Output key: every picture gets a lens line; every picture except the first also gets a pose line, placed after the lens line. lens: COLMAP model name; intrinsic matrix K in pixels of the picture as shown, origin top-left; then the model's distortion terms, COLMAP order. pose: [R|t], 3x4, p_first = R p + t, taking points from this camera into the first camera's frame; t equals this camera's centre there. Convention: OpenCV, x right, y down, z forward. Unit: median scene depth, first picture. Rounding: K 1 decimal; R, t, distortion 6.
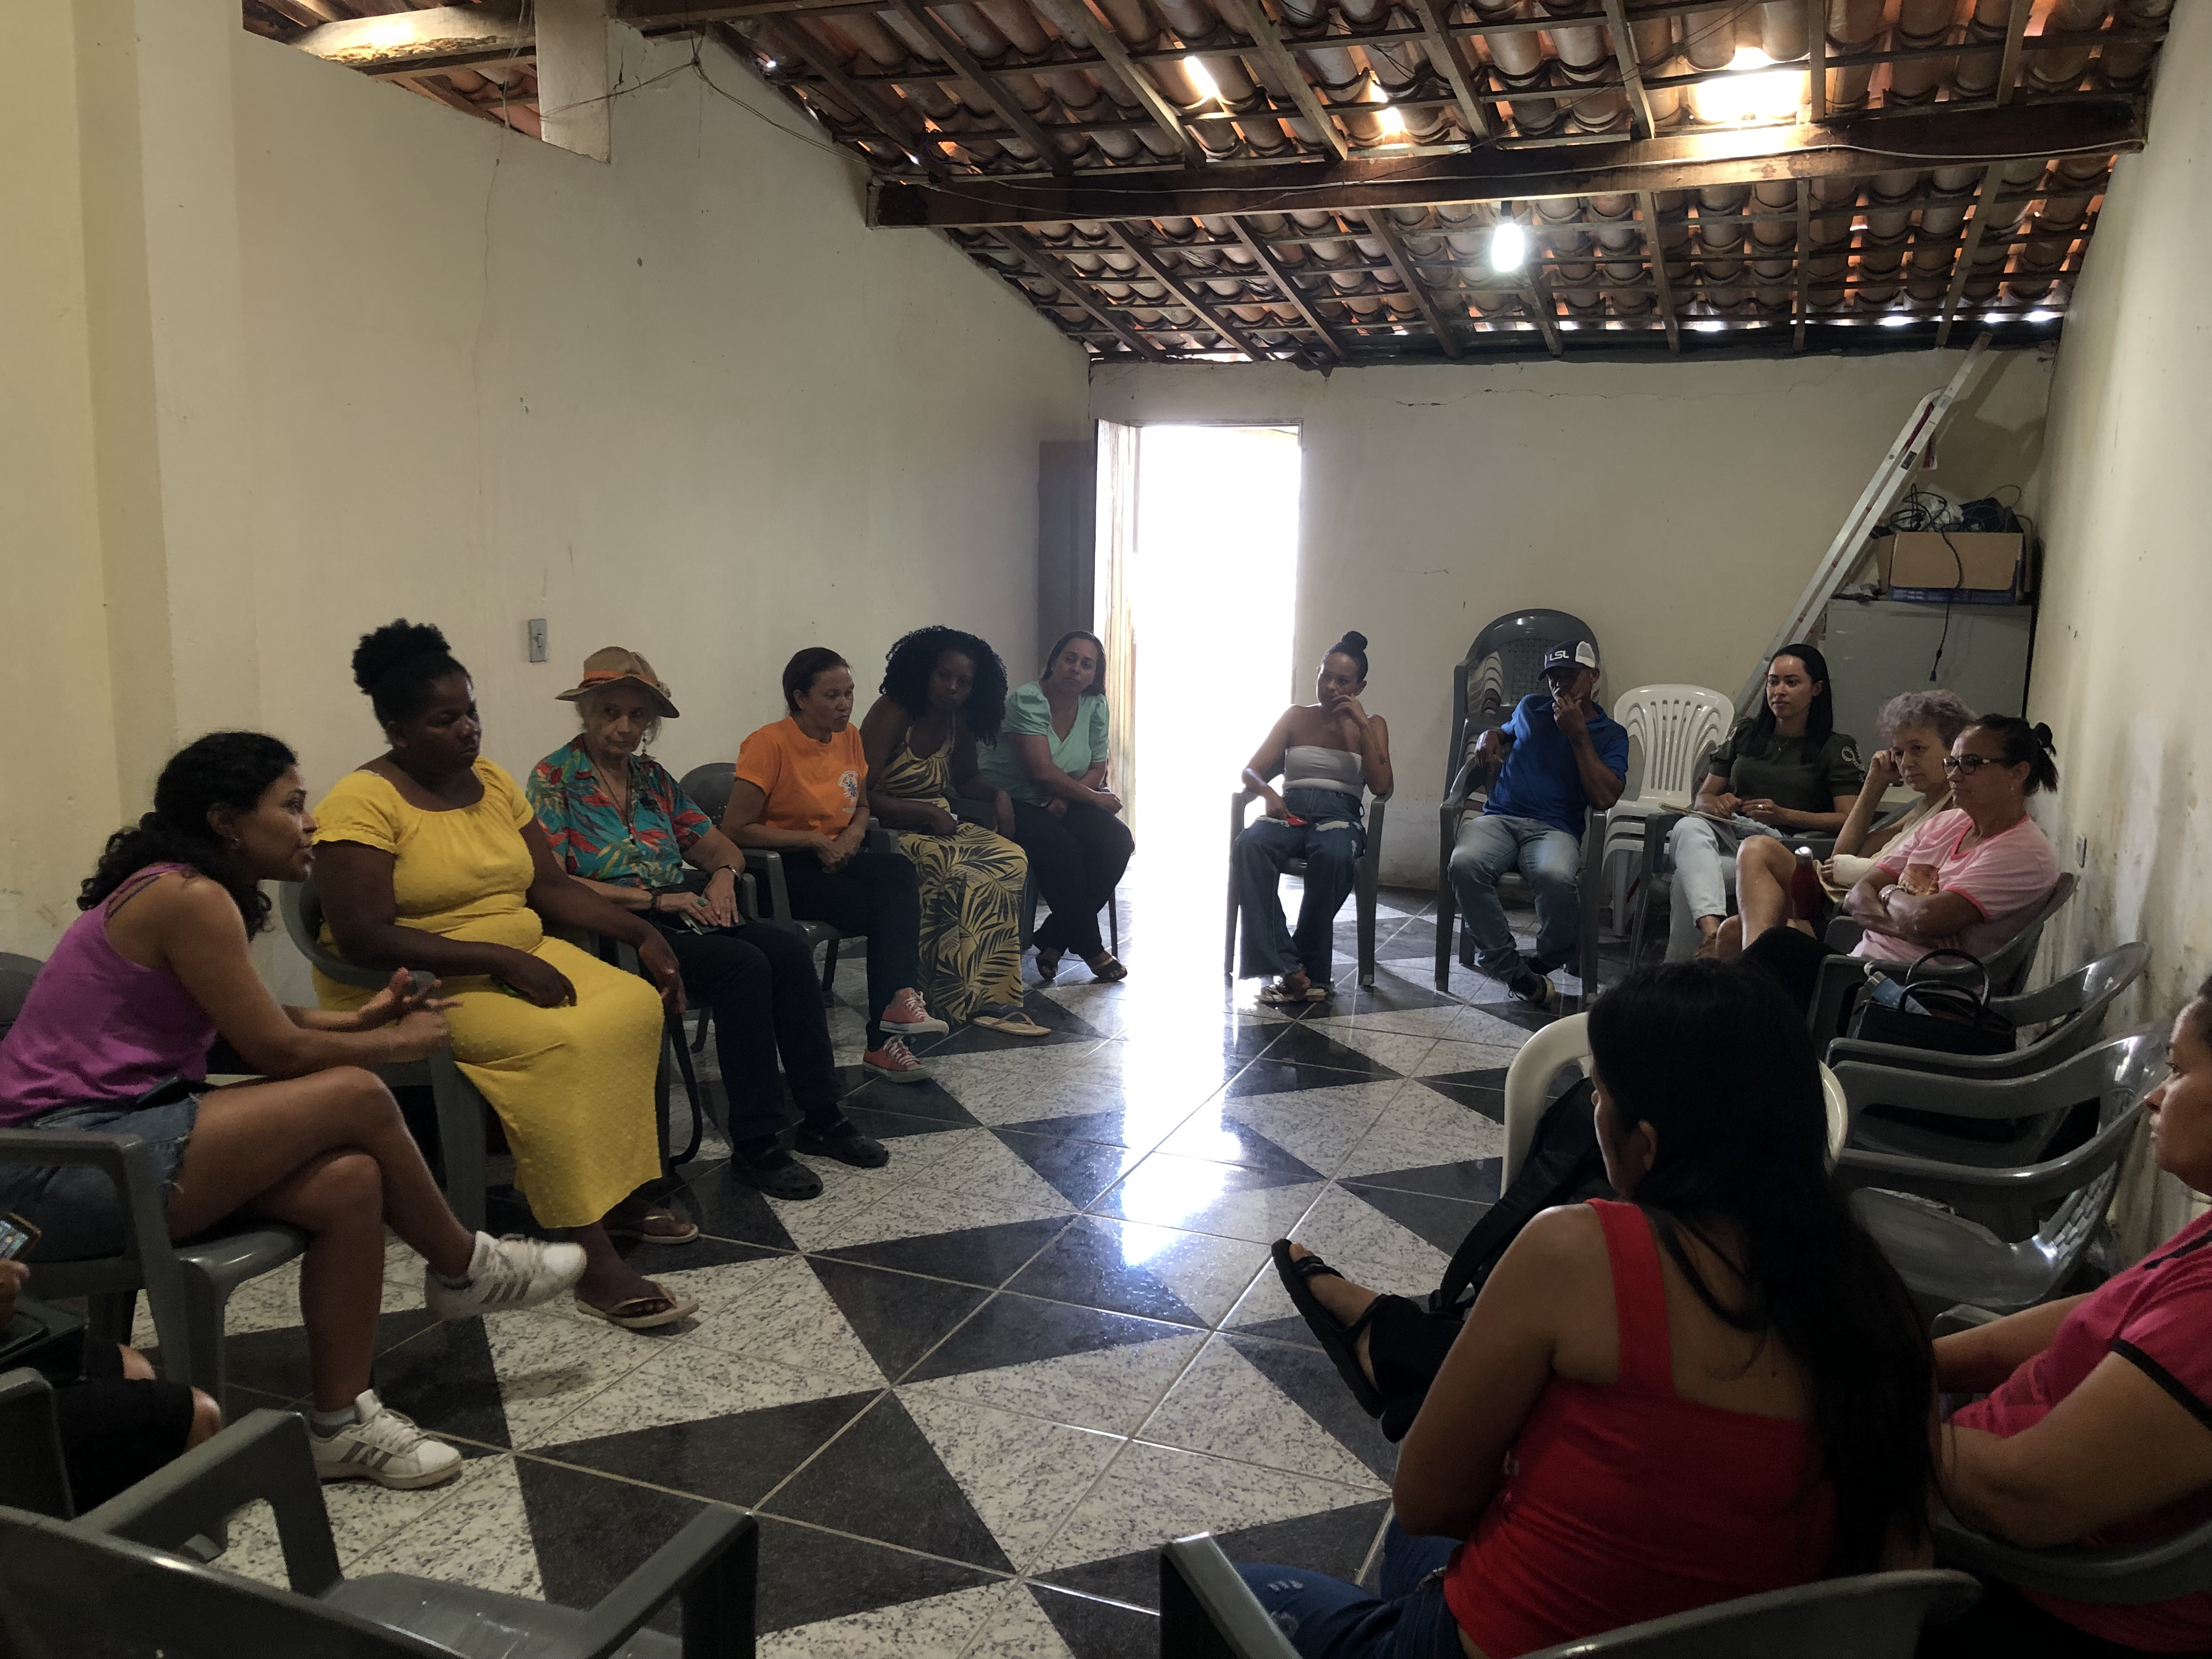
lens RADIAL K [[1818.7, 0, 1106.0], [0, 1818.7, 829.5], [0, 0, 1]] dist [0.002235, 0.066814]
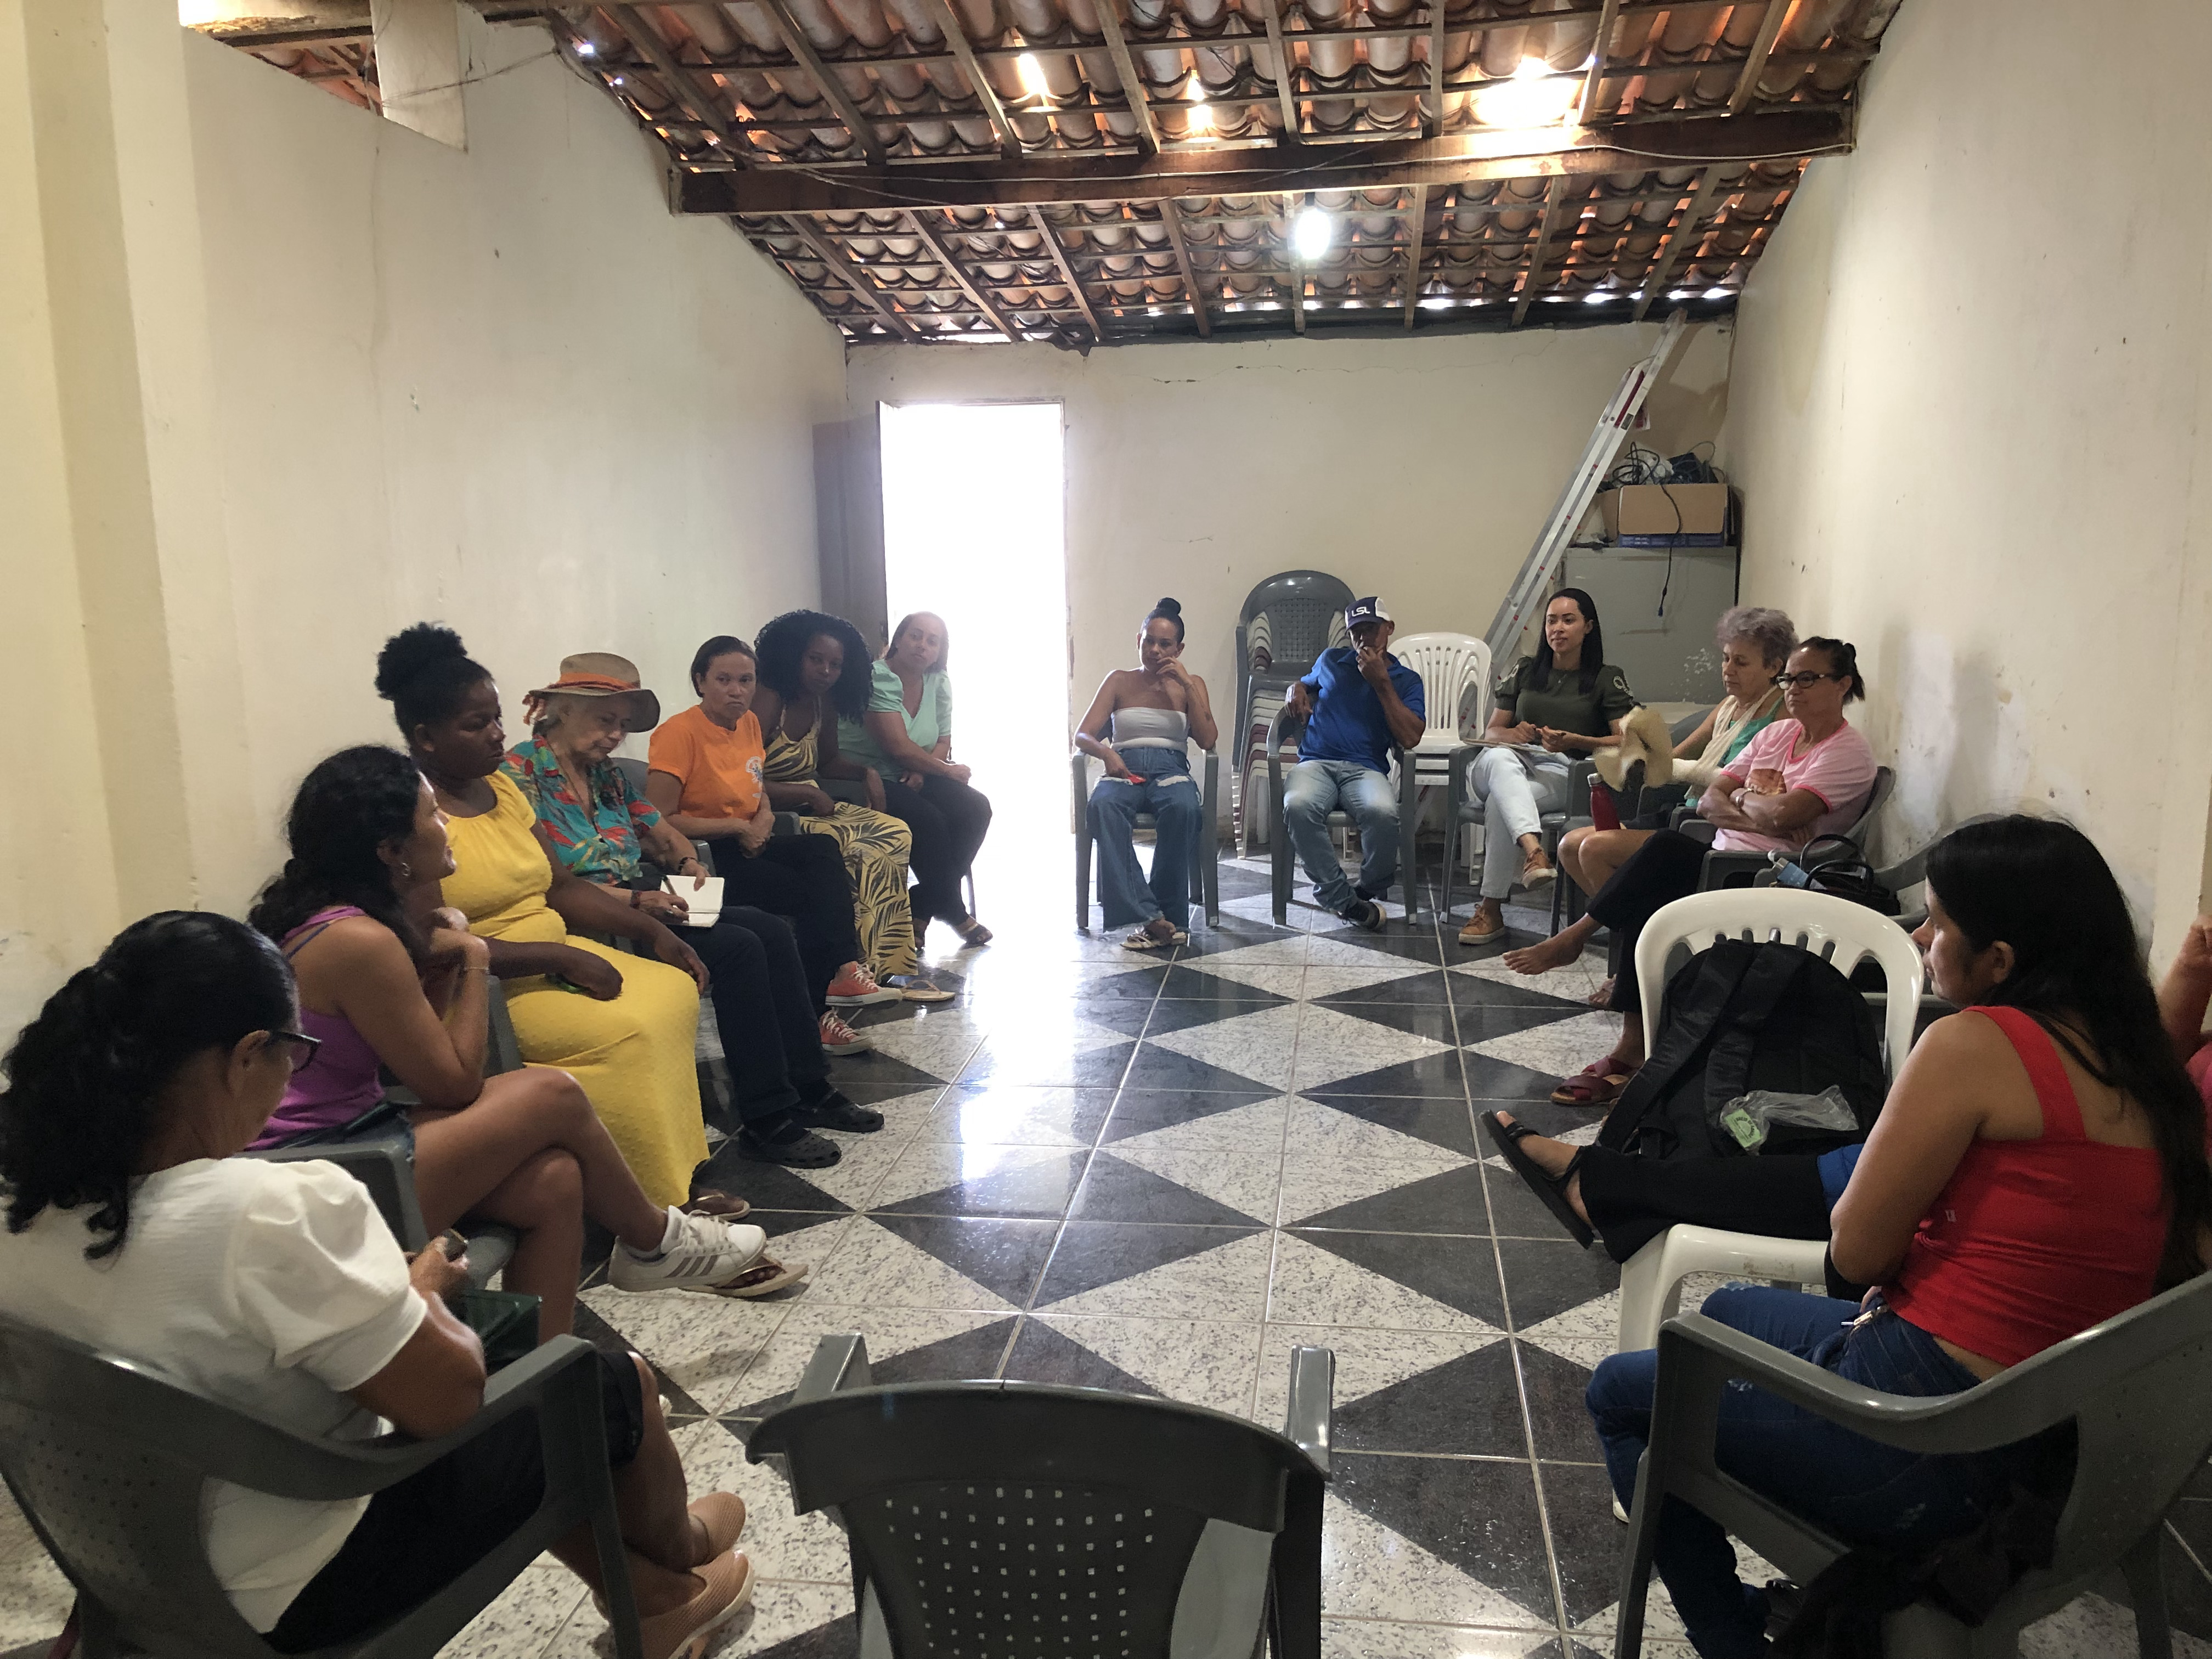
lens RADIAL K [[1828.0, 0, 1106.0], [0, 1828.0, 829.5], [0, 0, 1]] dist [0.038000, -0.001194]
pose [[0.970693, -0.077449, 0.227501, -0.161478], [0.074534, 0.996989, 0.021390, 0.000797], [-0.228473, -0.003807, 0.973543, -0.035392]]
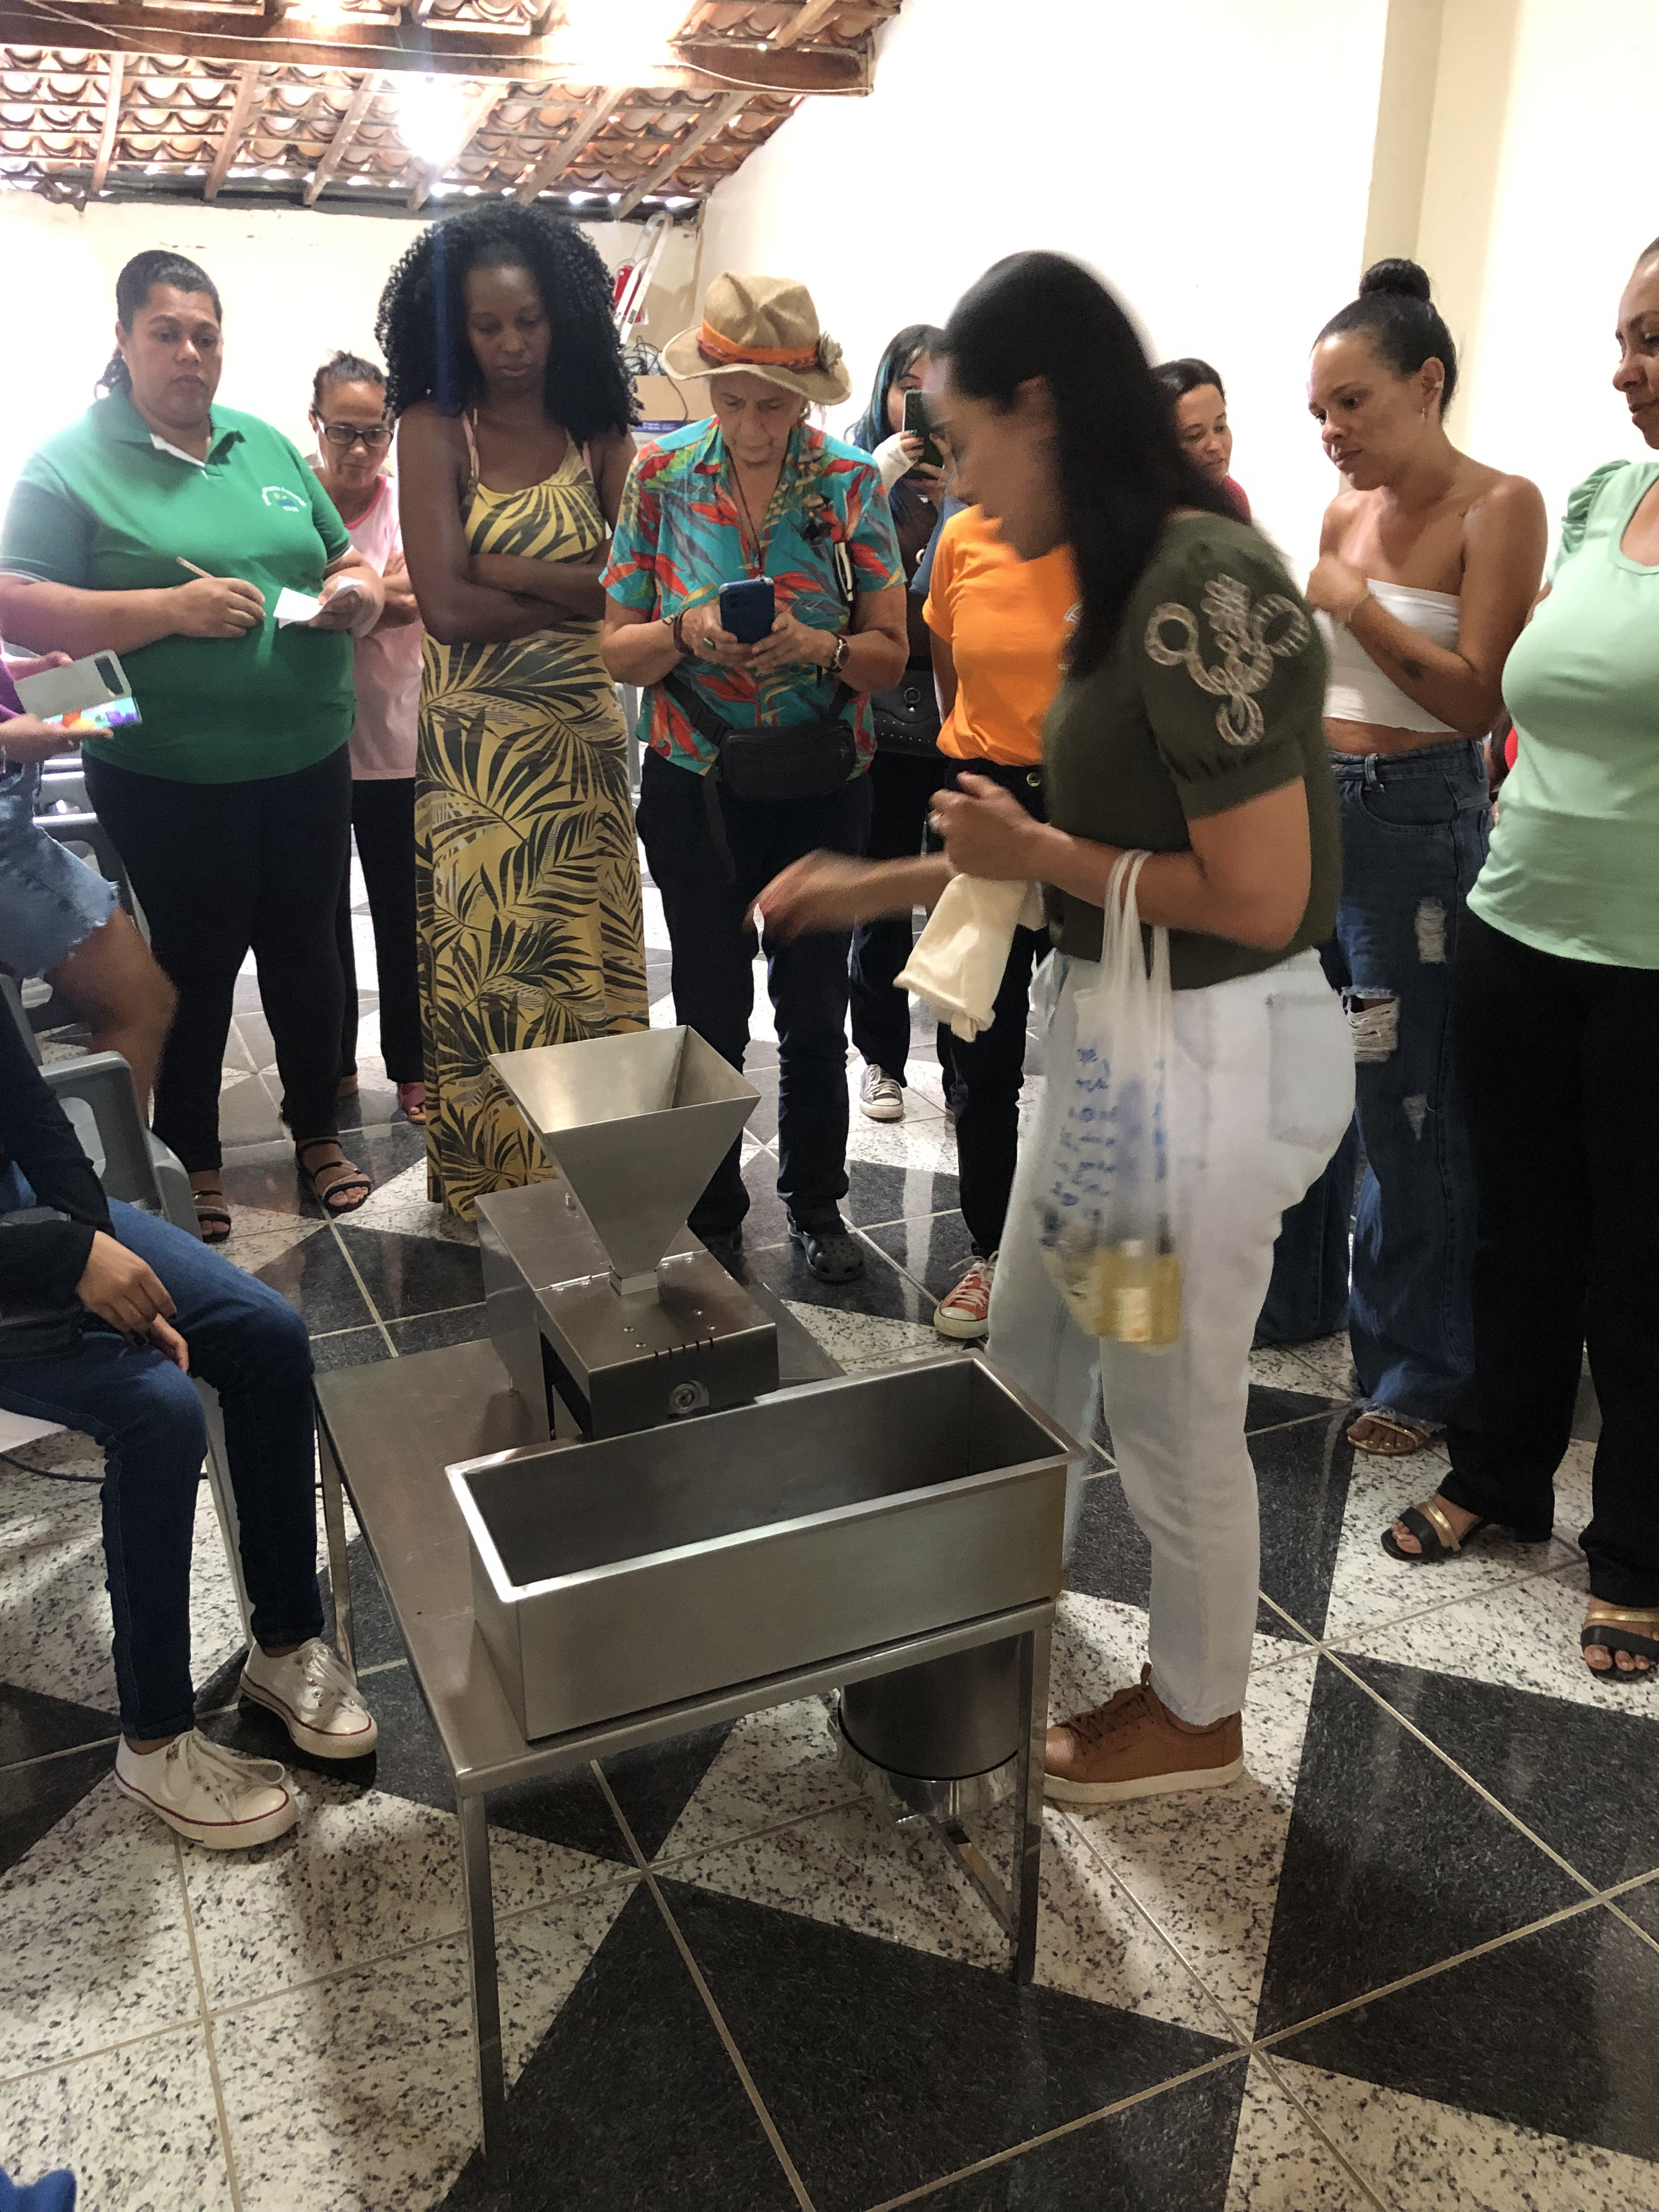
lens RADIAL K [[1828.0, 0, 829.5], [0, 1828.0, 1106.0], [0, 0, 1]] dist [0.038000, -0.001194]
pose [[0.684394, -0.282760, 0.672050, -0.525266], [0.125814, 0.953711, 0.273142, -0.012784], [-0.718175, -0.102384, 0.688289, -0.044254]]
